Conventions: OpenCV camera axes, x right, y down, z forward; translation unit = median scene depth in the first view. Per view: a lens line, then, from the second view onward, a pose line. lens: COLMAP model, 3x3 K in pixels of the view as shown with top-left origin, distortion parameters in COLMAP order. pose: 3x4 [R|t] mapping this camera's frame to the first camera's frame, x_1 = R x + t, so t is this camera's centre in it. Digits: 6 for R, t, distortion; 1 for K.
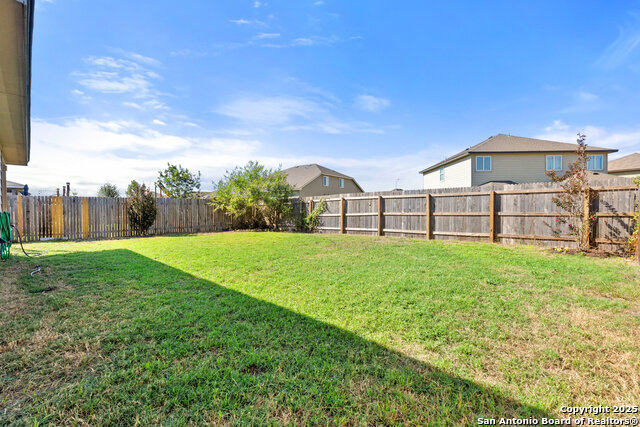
lens RADIAL K [[288.7, 0, 320.0], [0, 288.7, 214.7], [0, 0, 1]] dist [0.000423, -0.001300]
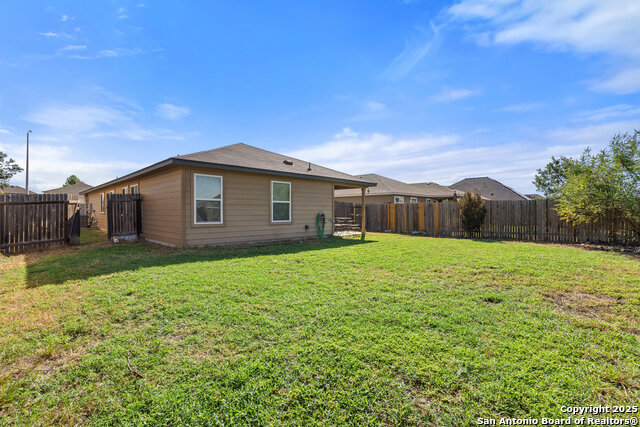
lens RADIAL K [[288.7, 0, 321.8], [0, 288.7, 213.0], [0, 0, 1]] dist [0.000423, -0.001300]
pose [[0.999988, 0.000479, 0.004906, 0.721396], [-0.000440, 0.999968, -0.007944, -0.007520], [-0.004909, 0.007942, 0.999956, -0.053507]]
